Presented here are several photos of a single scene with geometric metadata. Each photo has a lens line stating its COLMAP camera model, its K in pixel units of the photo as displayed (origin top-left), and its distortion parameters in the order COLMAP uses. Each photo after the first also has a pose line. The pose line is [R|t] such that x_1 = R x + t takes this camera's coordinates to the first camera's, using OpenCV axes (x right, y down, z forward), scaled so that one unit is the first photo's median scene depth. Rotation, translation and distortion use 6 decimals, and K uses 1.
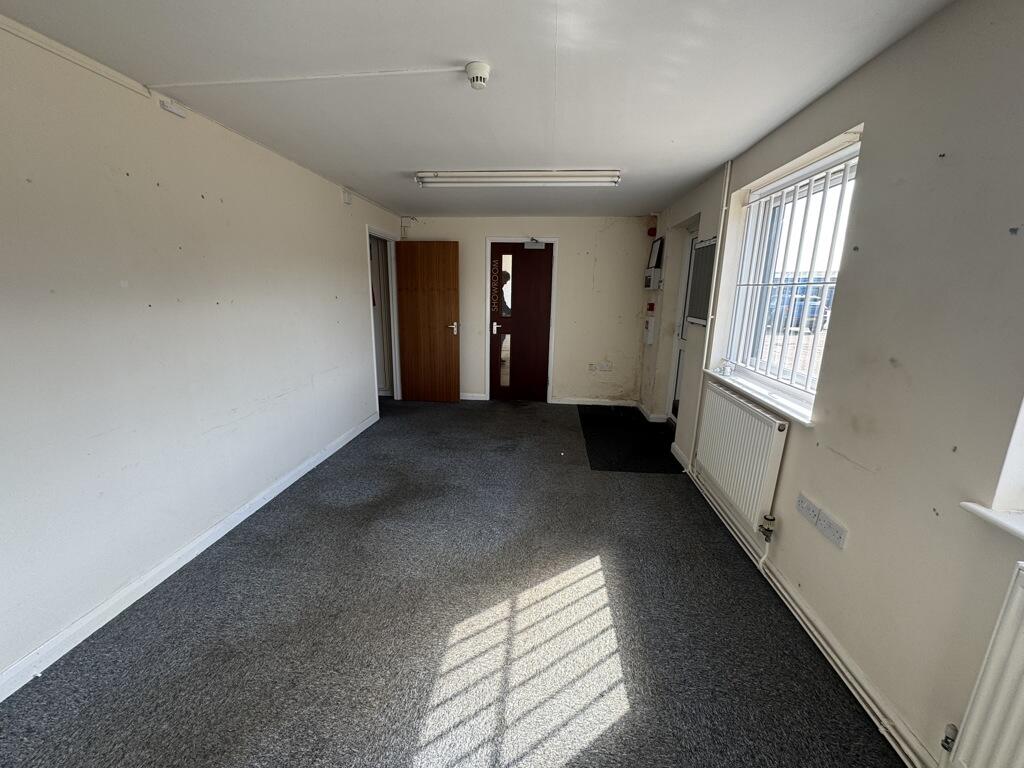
lens RADIAL K [[407.7, 0, 512.0], [0, 407.7, 384.0], [0, 0, 1]] dist [-0.000850, 0.000493]
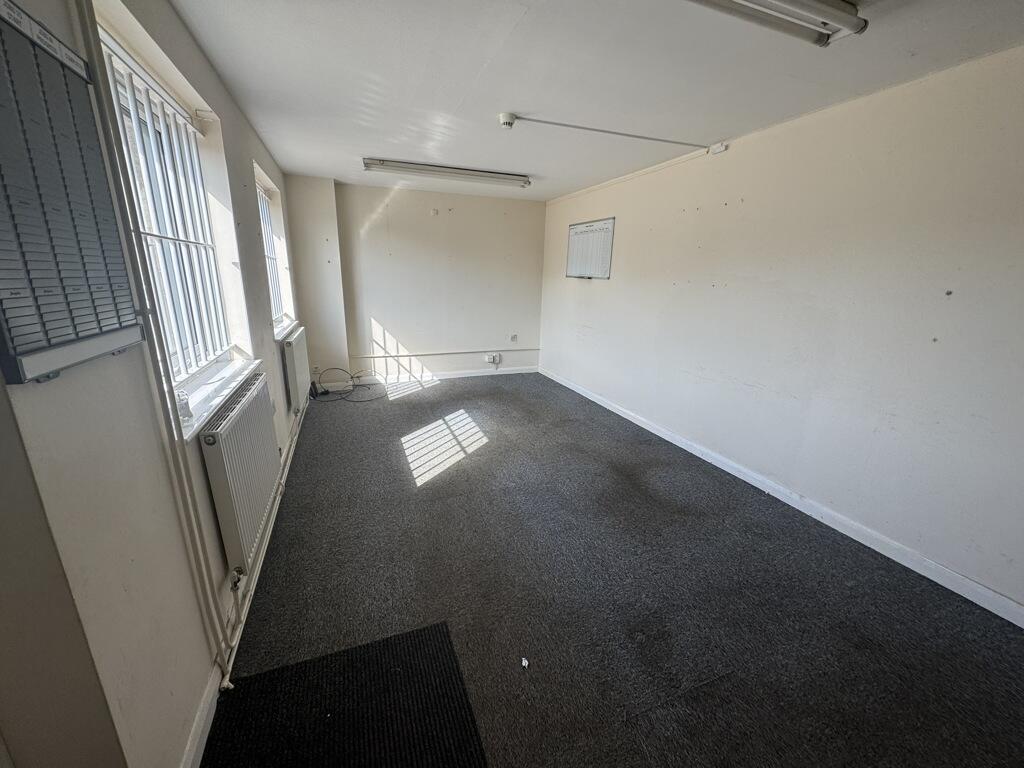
lens RADIAL K [[407.7, 0, 512.0], [0, 407.7, 384.0], [0, 0, 1]] dist [-0.000850, 0.000493]
pose [[-0.890442, 0.084893, -0.447109, 0.499743], [-0.139243, 0.884512, 0.445253, -0.437827], [0.433272, 0.458729, -0.775785, 2.003481]]
